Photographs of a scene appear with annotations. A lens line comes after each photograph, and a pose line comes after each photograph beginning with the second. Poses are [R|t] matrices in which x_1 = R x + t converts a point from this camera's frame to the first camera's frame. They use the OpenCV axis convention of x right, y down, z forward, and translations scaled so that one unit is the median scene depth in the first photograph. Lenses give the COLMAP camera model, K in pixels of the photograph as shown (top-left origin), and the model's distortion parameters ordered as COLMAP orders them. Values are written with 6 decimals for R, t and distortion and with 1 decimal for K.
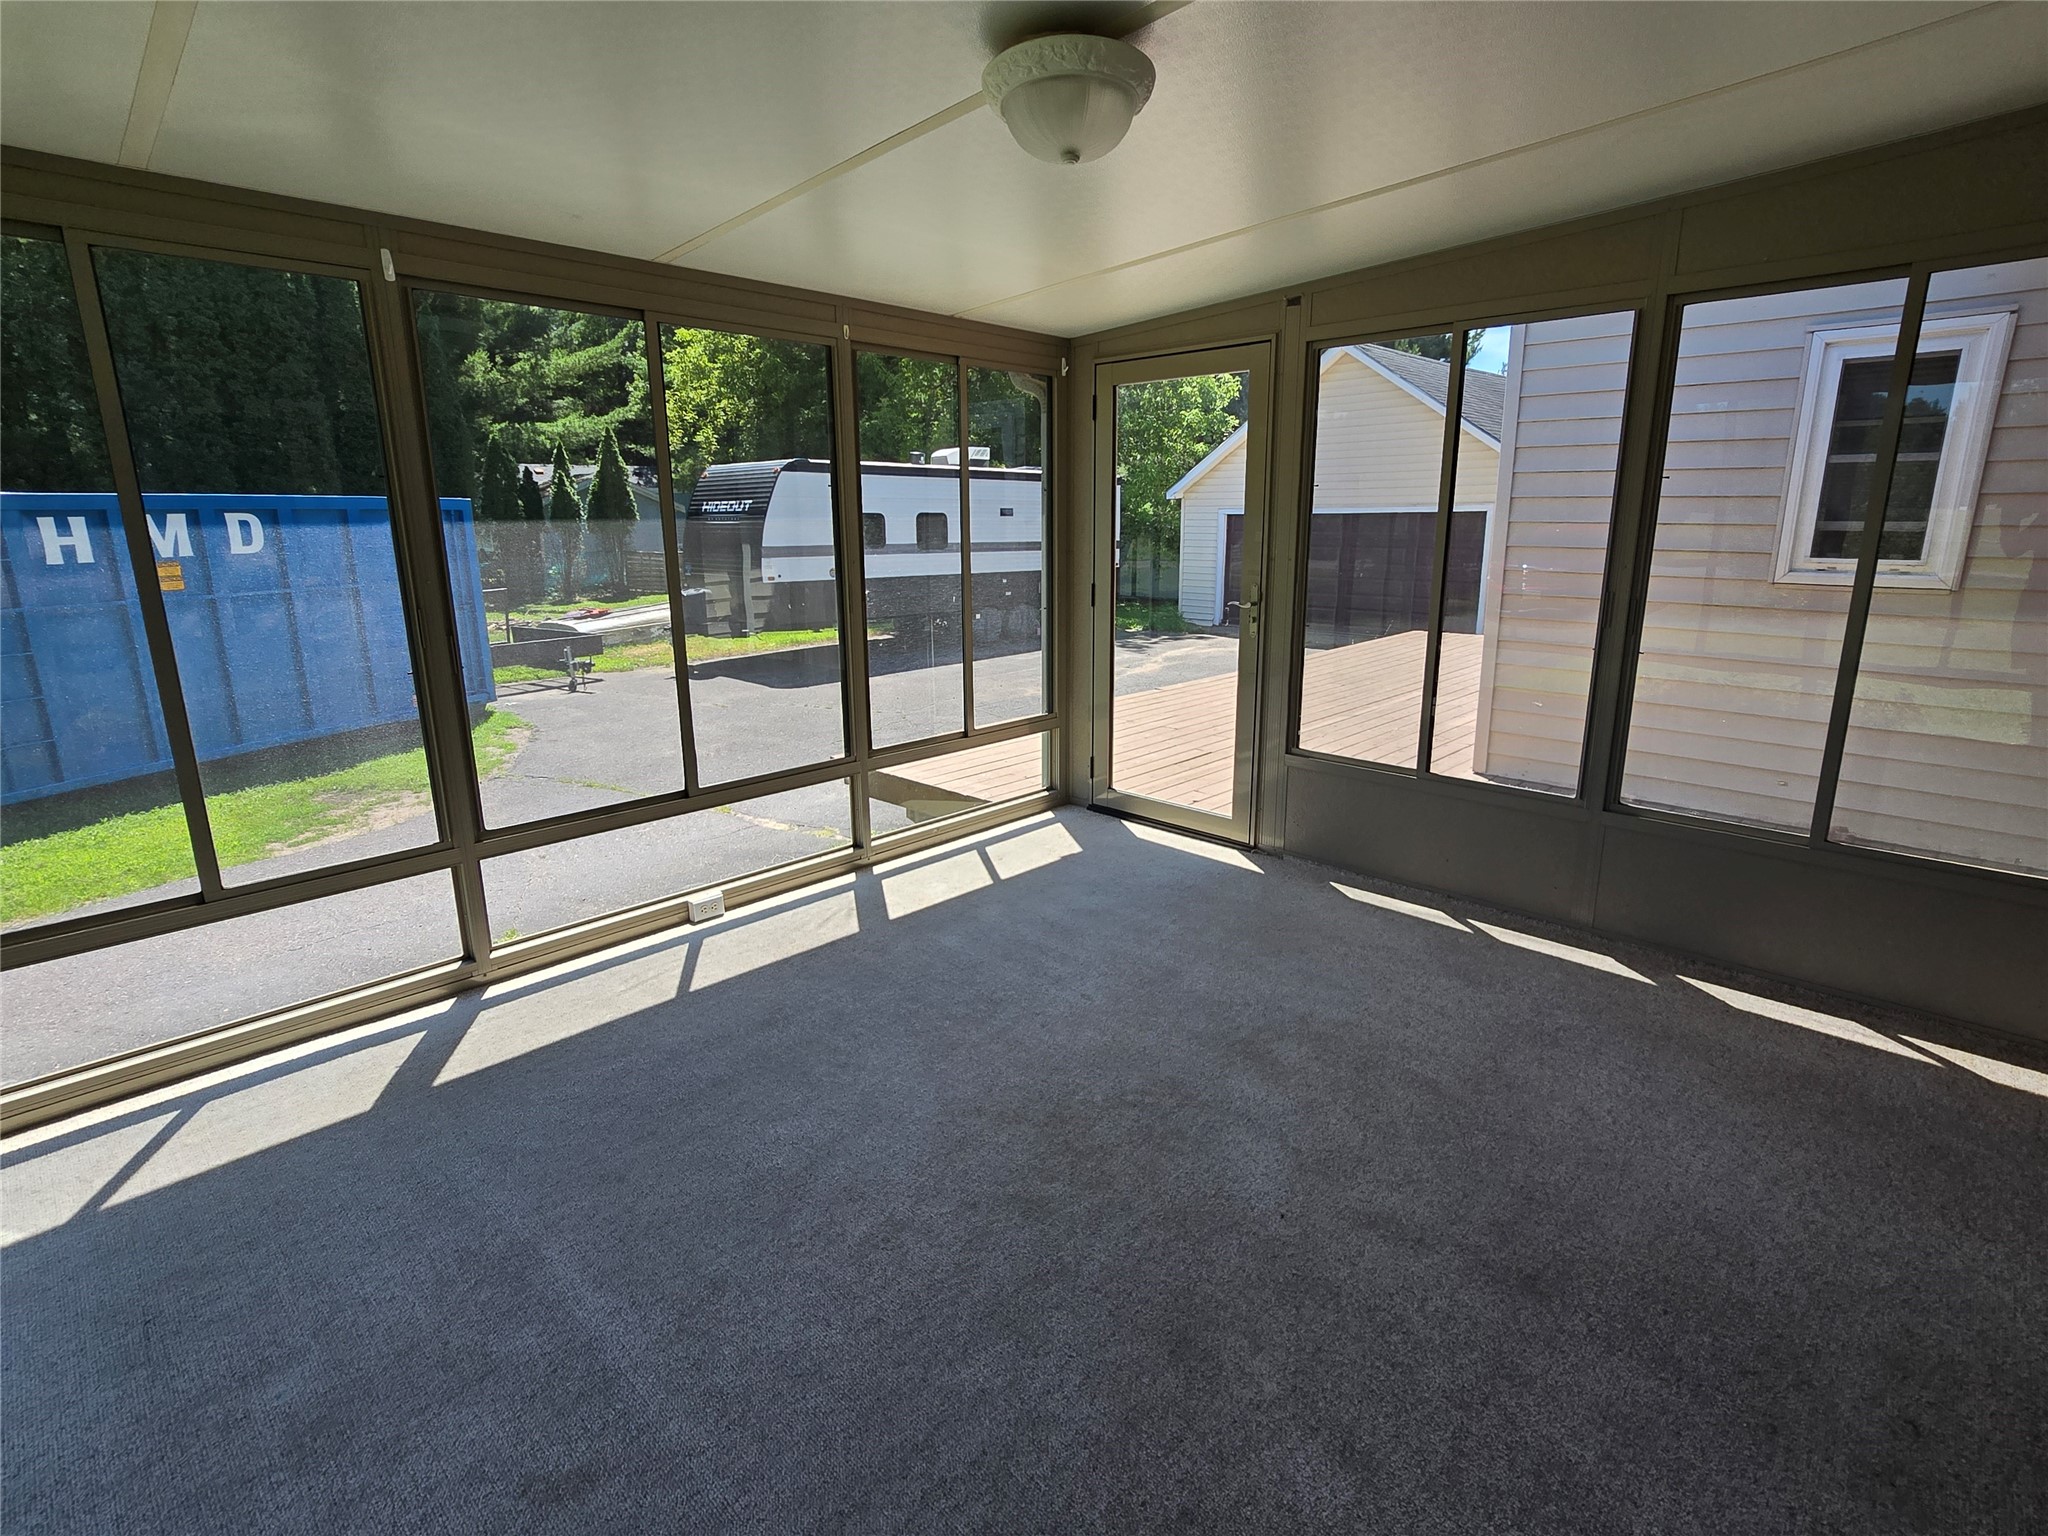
lens RADIAL K [[990.8, 0, 1043.7], [0, 990.8, 751.9], [0, 0, 1]] dist [-0.006086, 0.000130]
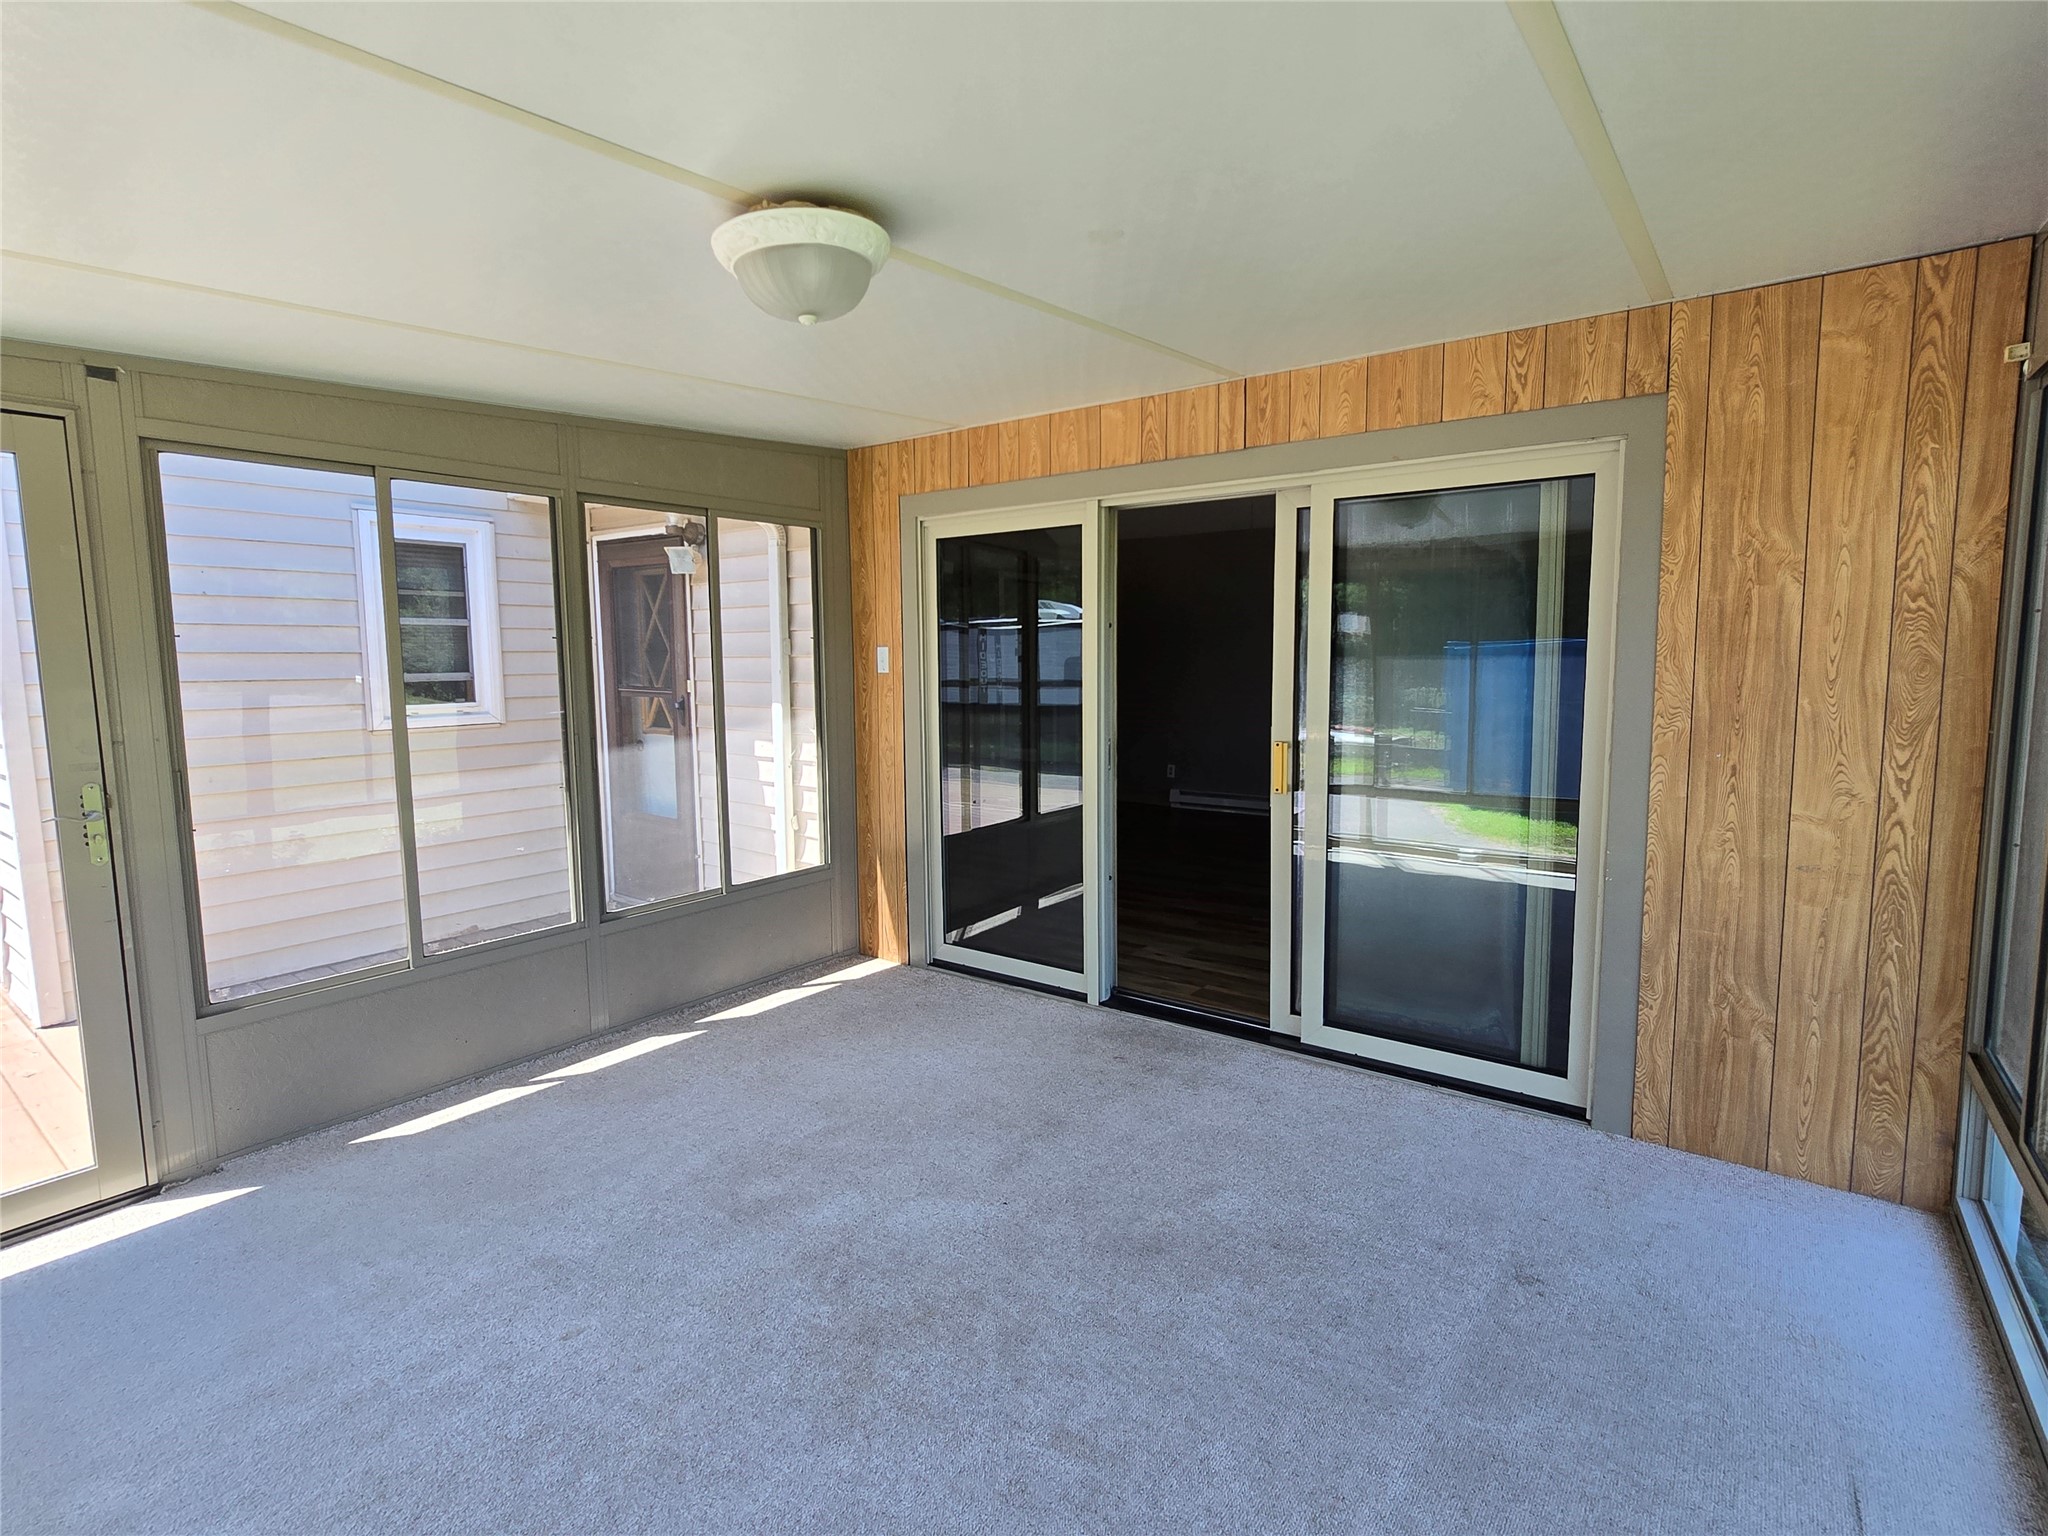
lens RADIAL K [[990.8, 0, 1043.7], [0, 990.8, 751.9], [0, 0, 1]] dist [-0.006086, 0.000130]
pose [[-0.129967, -0.092727, 0.987173, -0.642592], [0.241679, 0.962626, 0.122239, -0.155833], [-0.961613, 0.254466, -0.102699, 0.619217]]
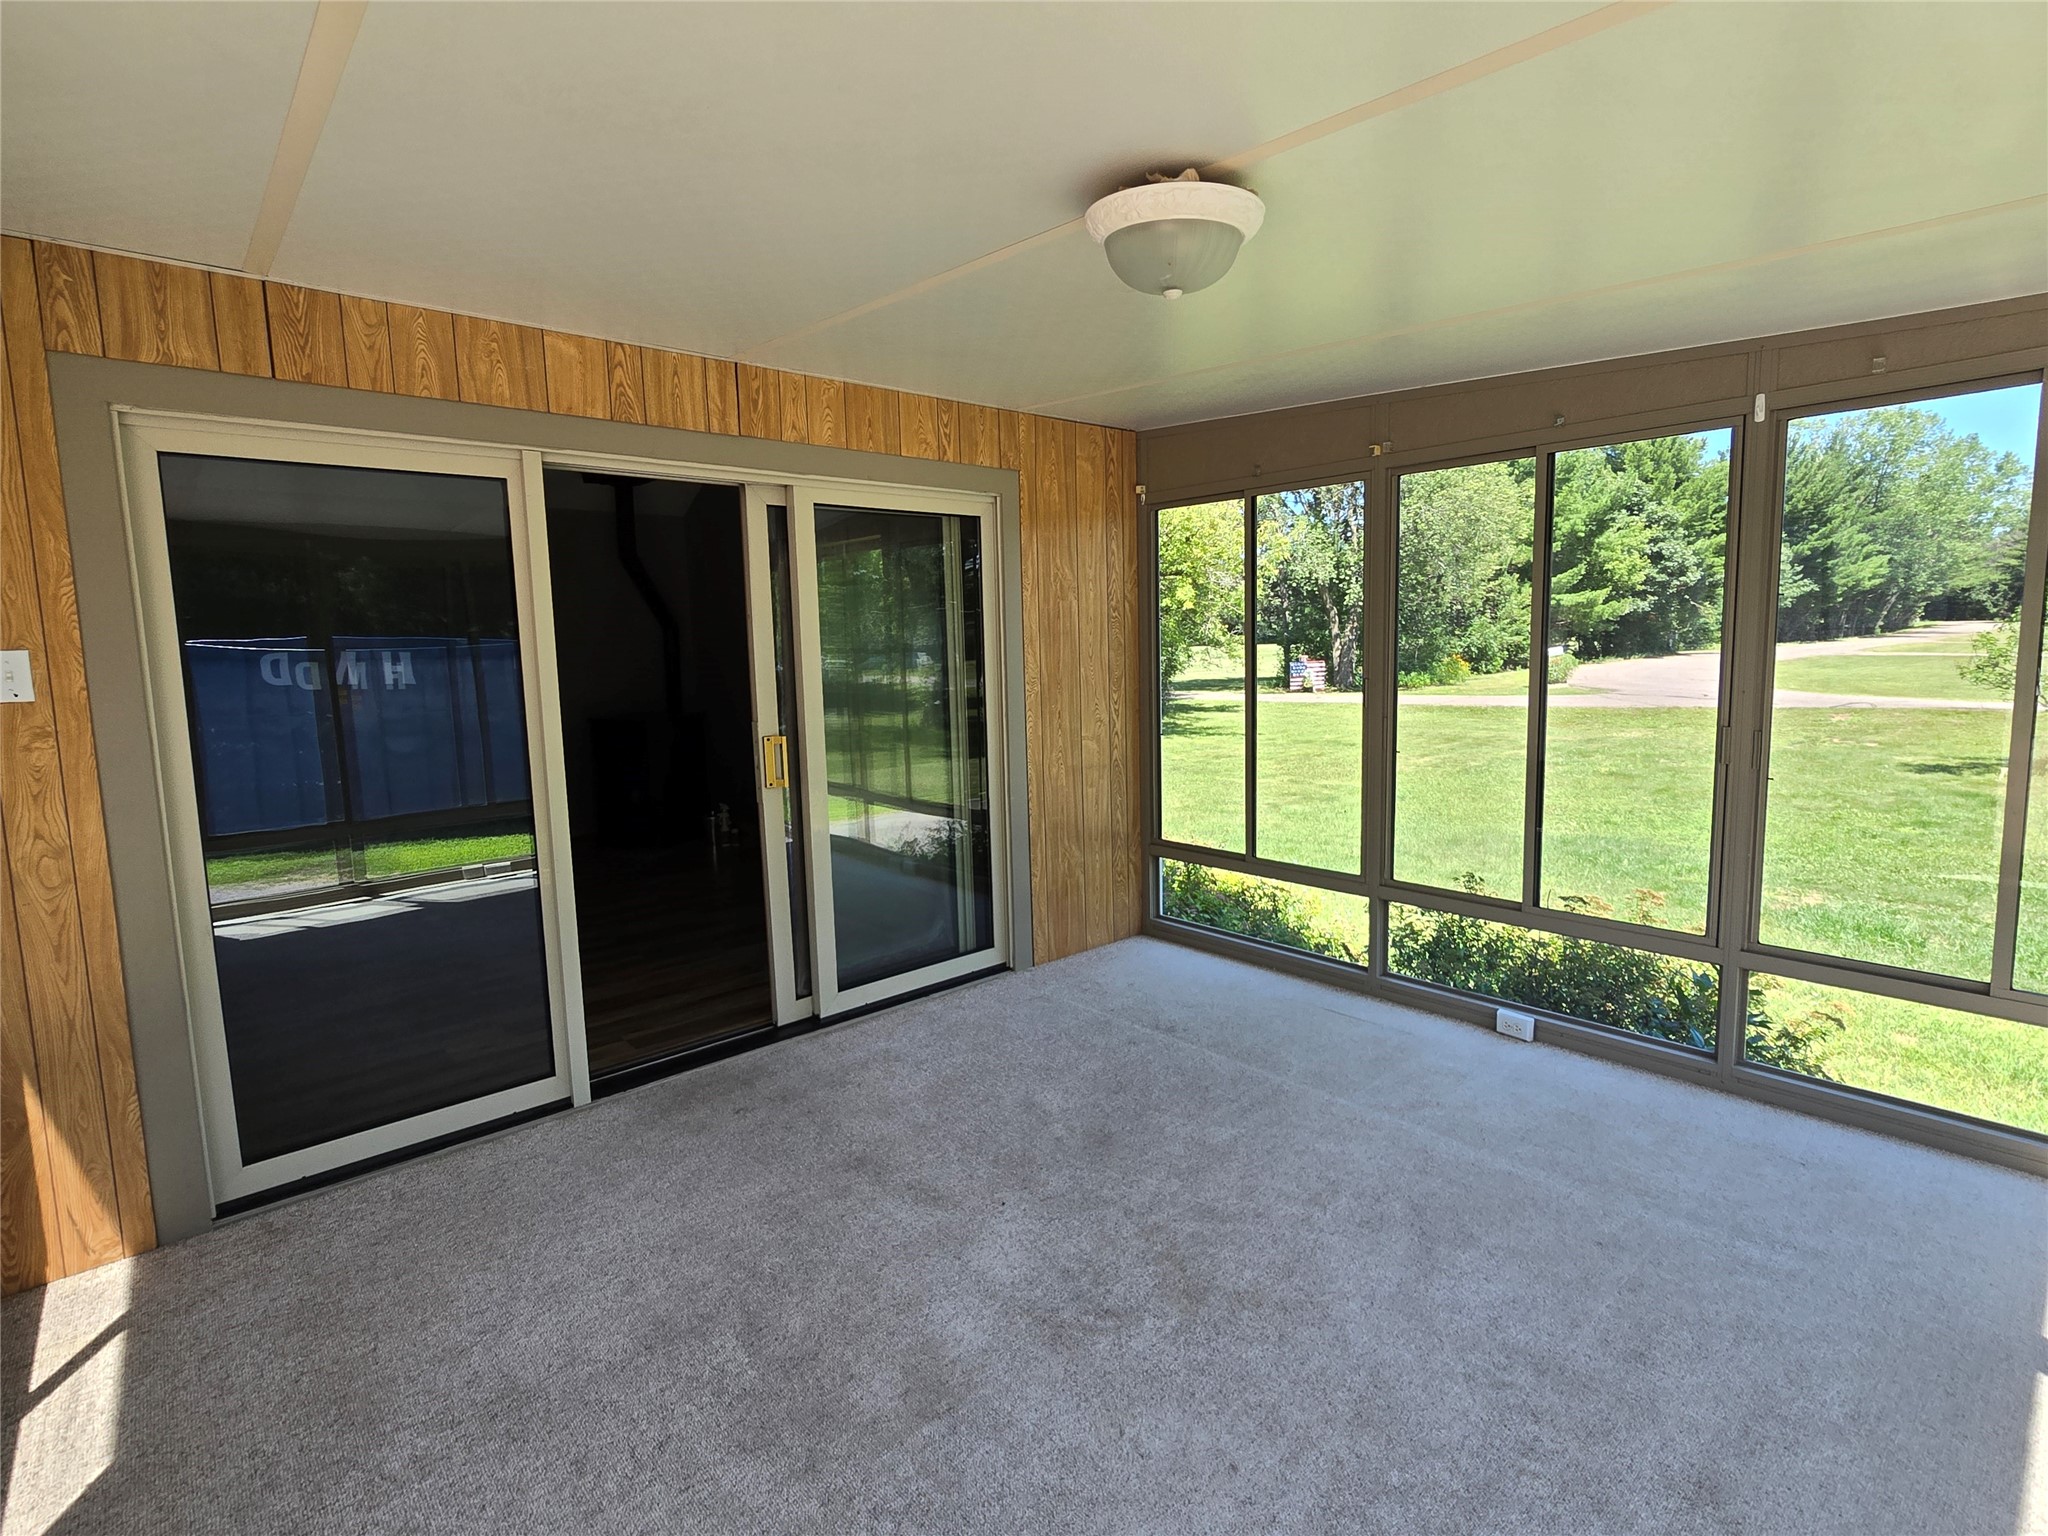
lens RADIAL K [[1000.8, 0, 1037.1], [0, 1000.8, 757.5], [0, 0, 1]] dist [0.000020, 0.000163]
pose [[-0.996305, 0.020913, 0.083302, 0.054622], [0.048658, 0.936675, 0.346804, -0.327303], [-0.070774, 0.349576, -0.934231, 1.311934]]
